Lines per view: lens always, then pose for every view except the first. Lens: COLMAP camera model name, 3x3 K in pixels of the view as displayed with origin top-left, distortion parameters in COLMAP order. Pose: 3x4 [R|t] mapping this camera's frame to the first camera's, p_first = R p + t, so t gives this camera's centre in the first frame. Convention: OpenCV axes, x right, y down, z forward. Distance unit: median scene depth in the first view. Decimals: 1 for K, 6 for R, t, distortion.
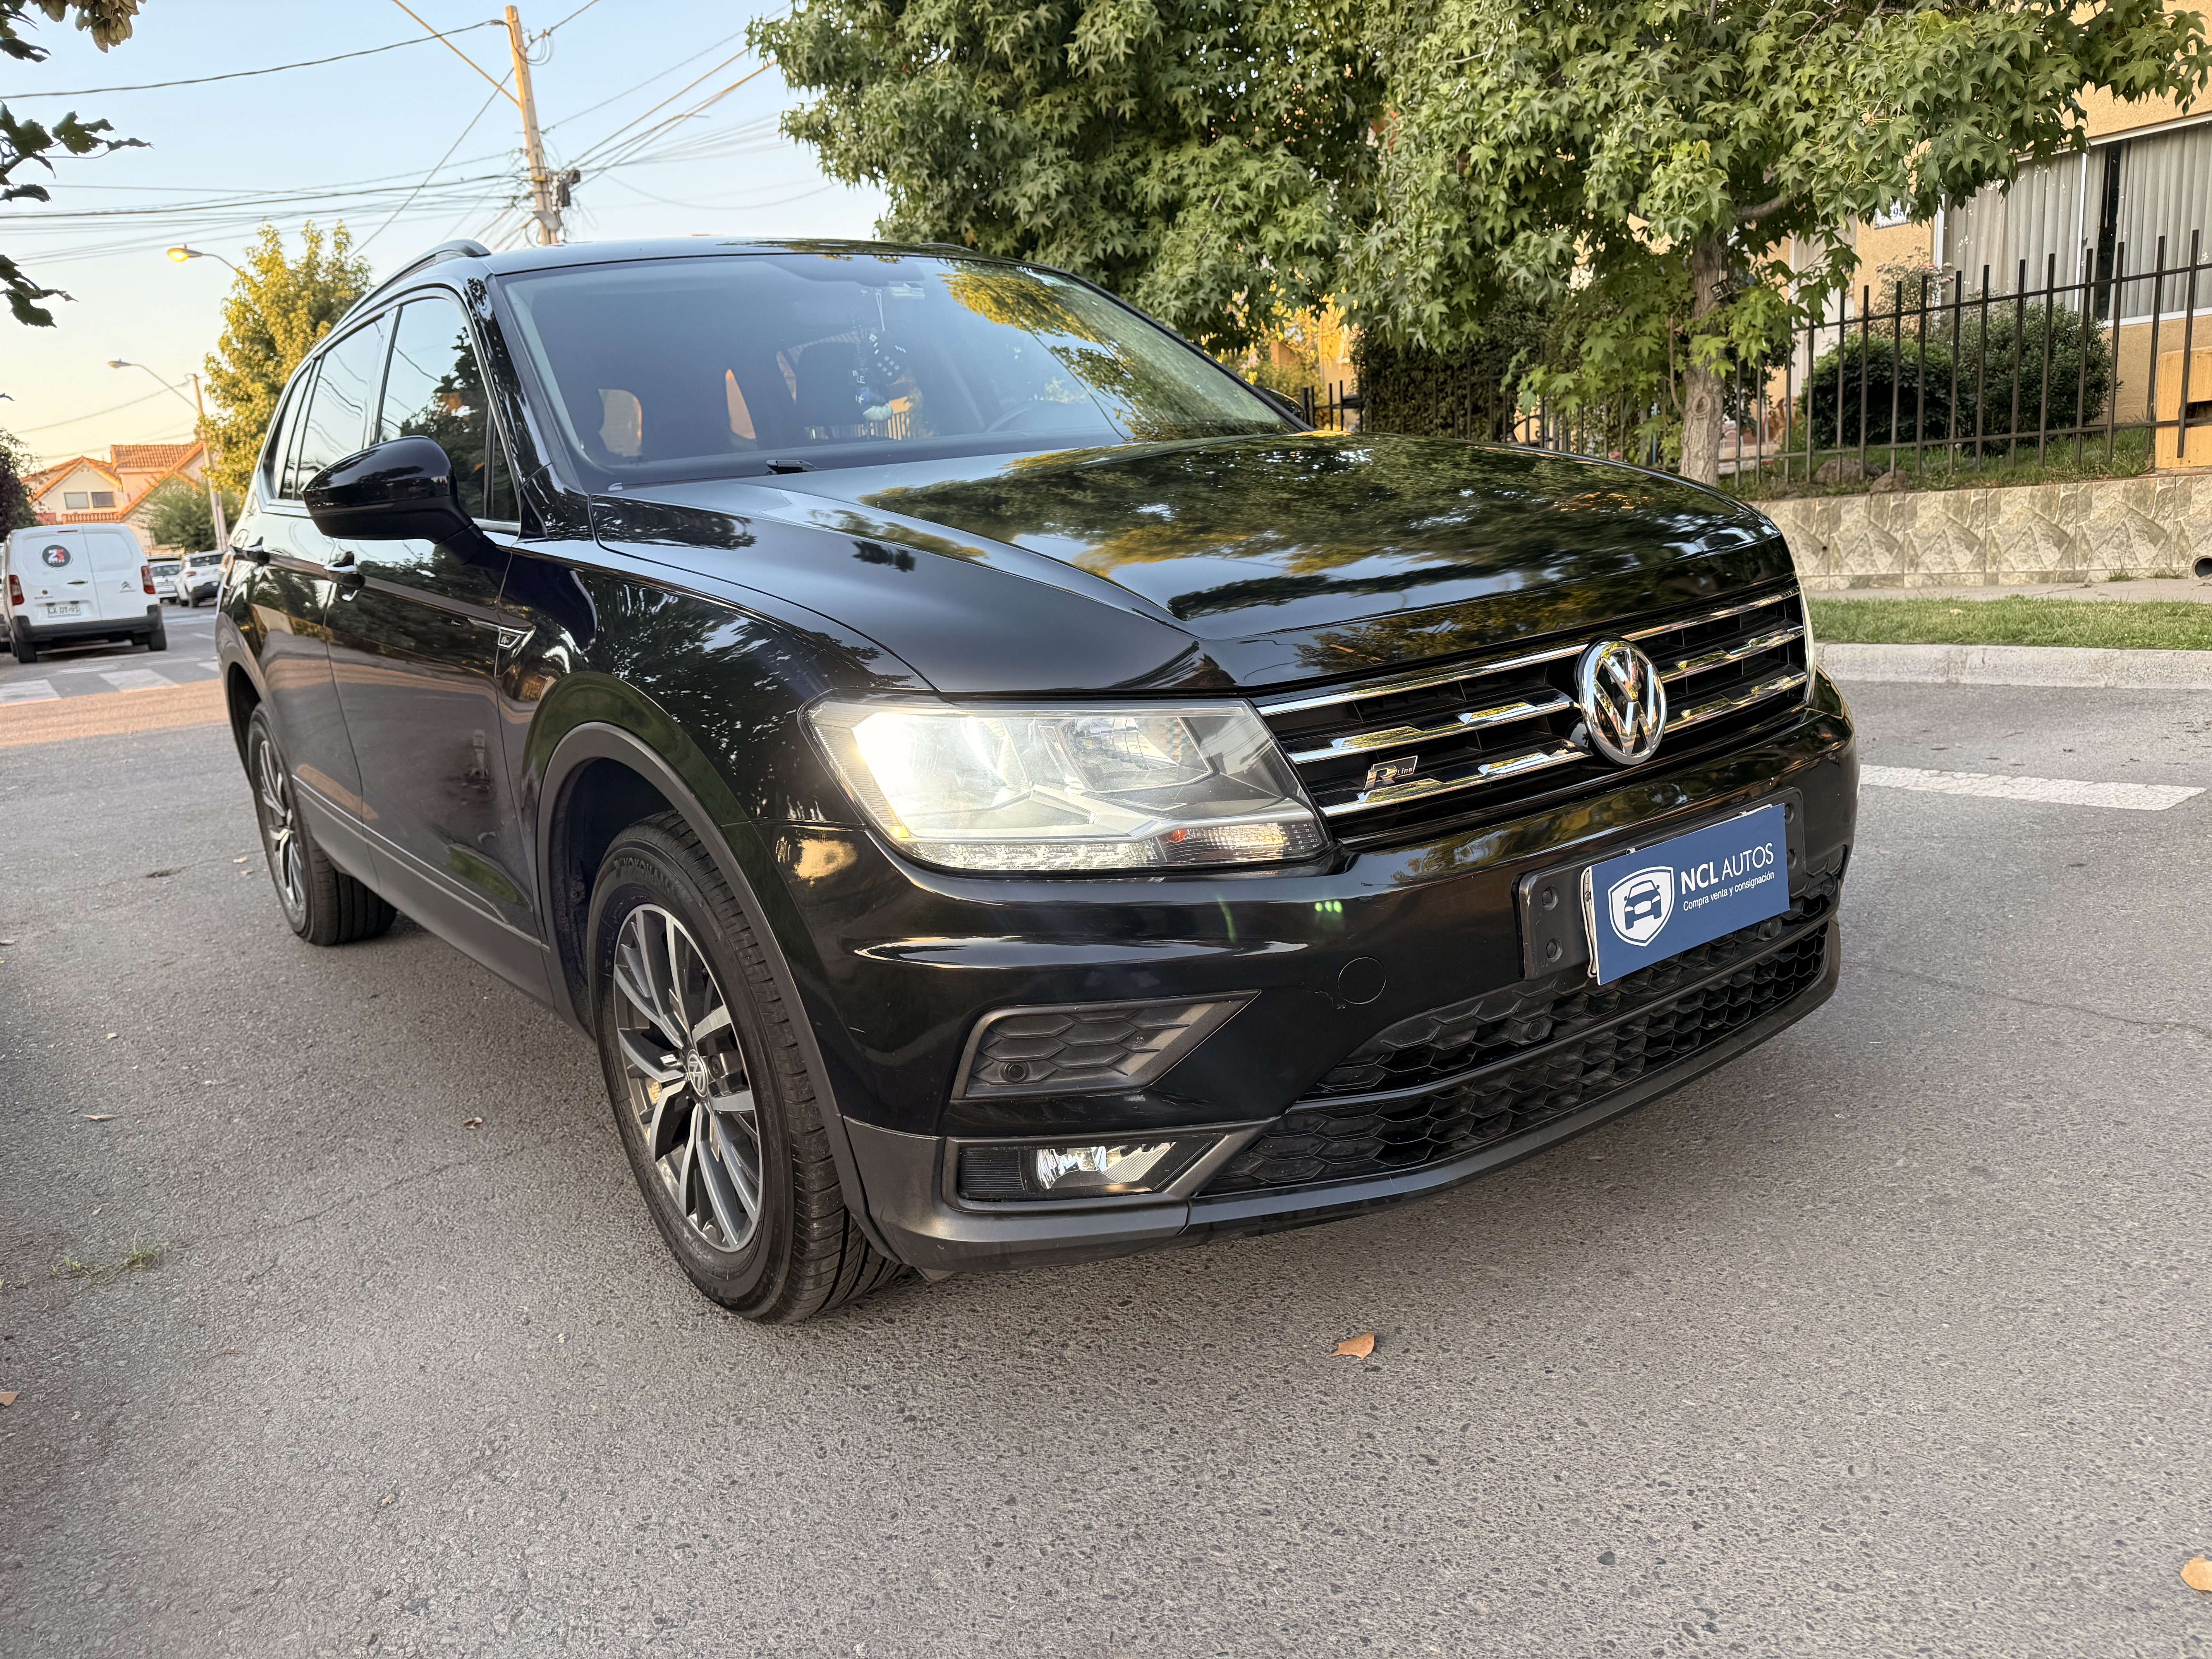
lens RADIAL K [[1578.8, 0, 1106.0], [0, 1578.8, 829.5], [0, 0, 1]] dist [0.050595, -0.094462]
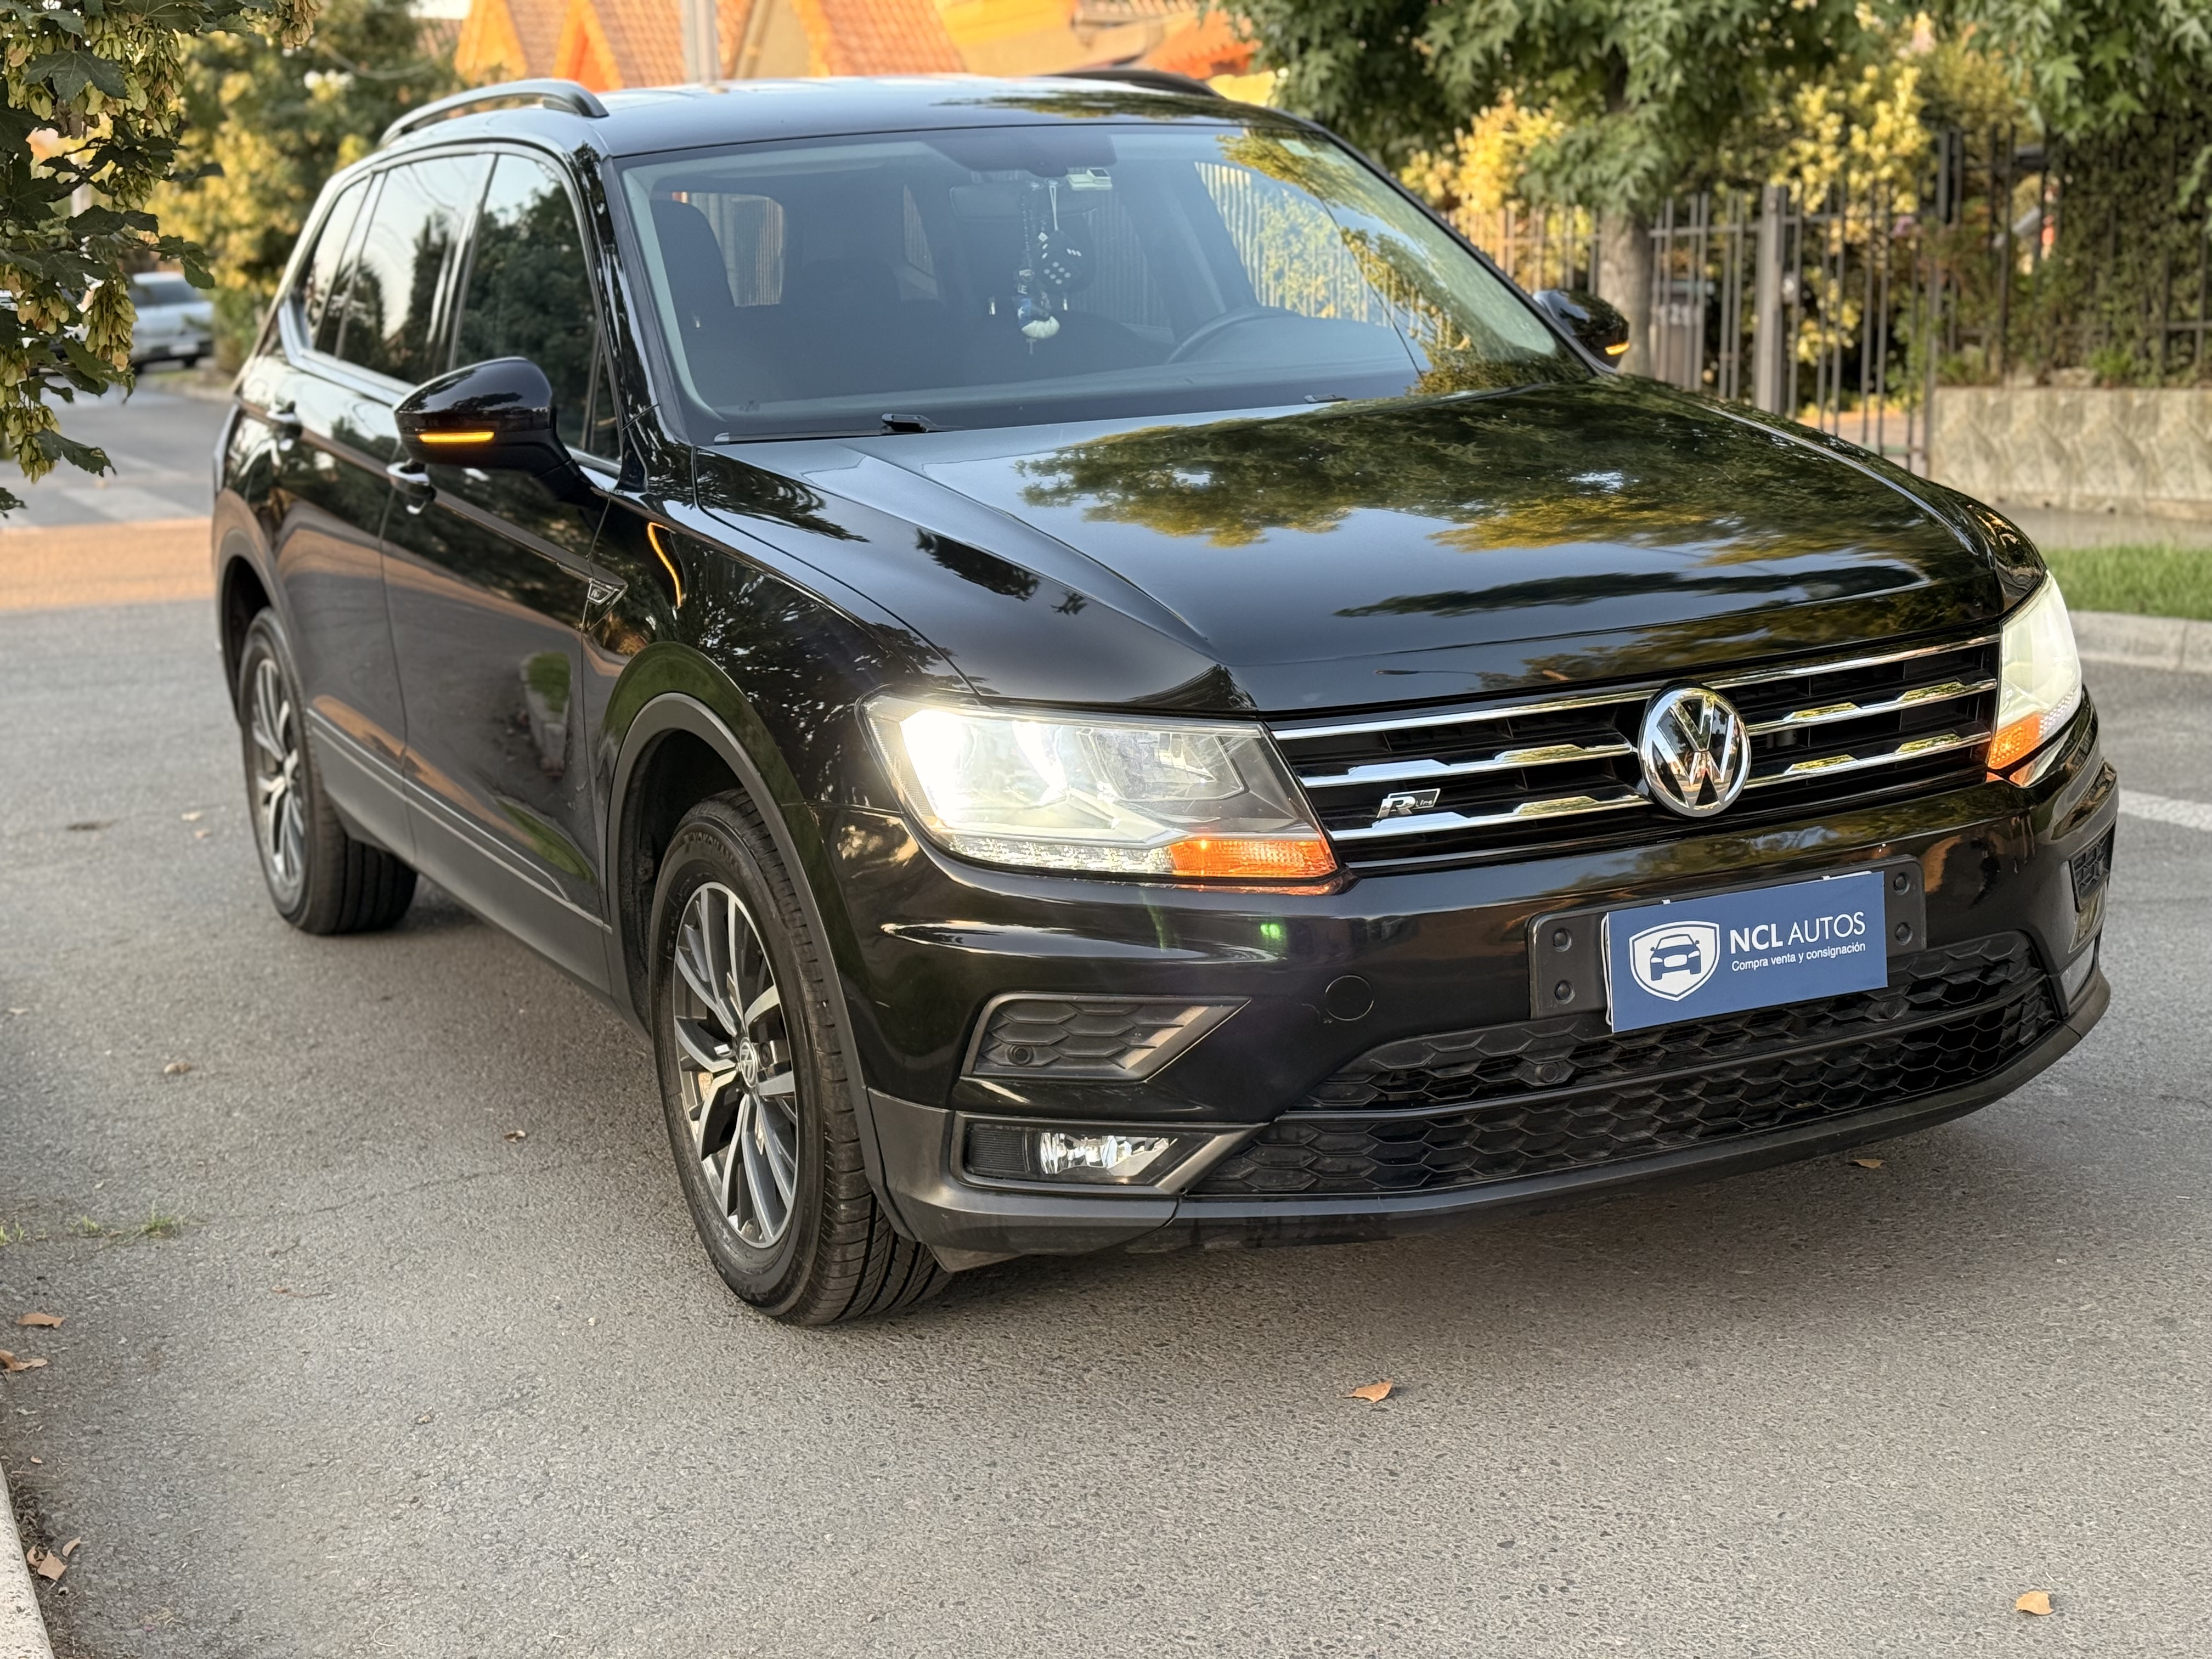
lens RADIAL K [[3077.5, 0, 1106.0], [0, 3077.5, 829.5], [0, 0, 1]] dist [0.005151, 0.422760]
pose [[0.981577, 0.079379, -0.173800, 0.288051], [-0.082221, 0.996572, -0.009206, 0.013127], [0.172473, 0.023326, 0.984738, -0.863728]]
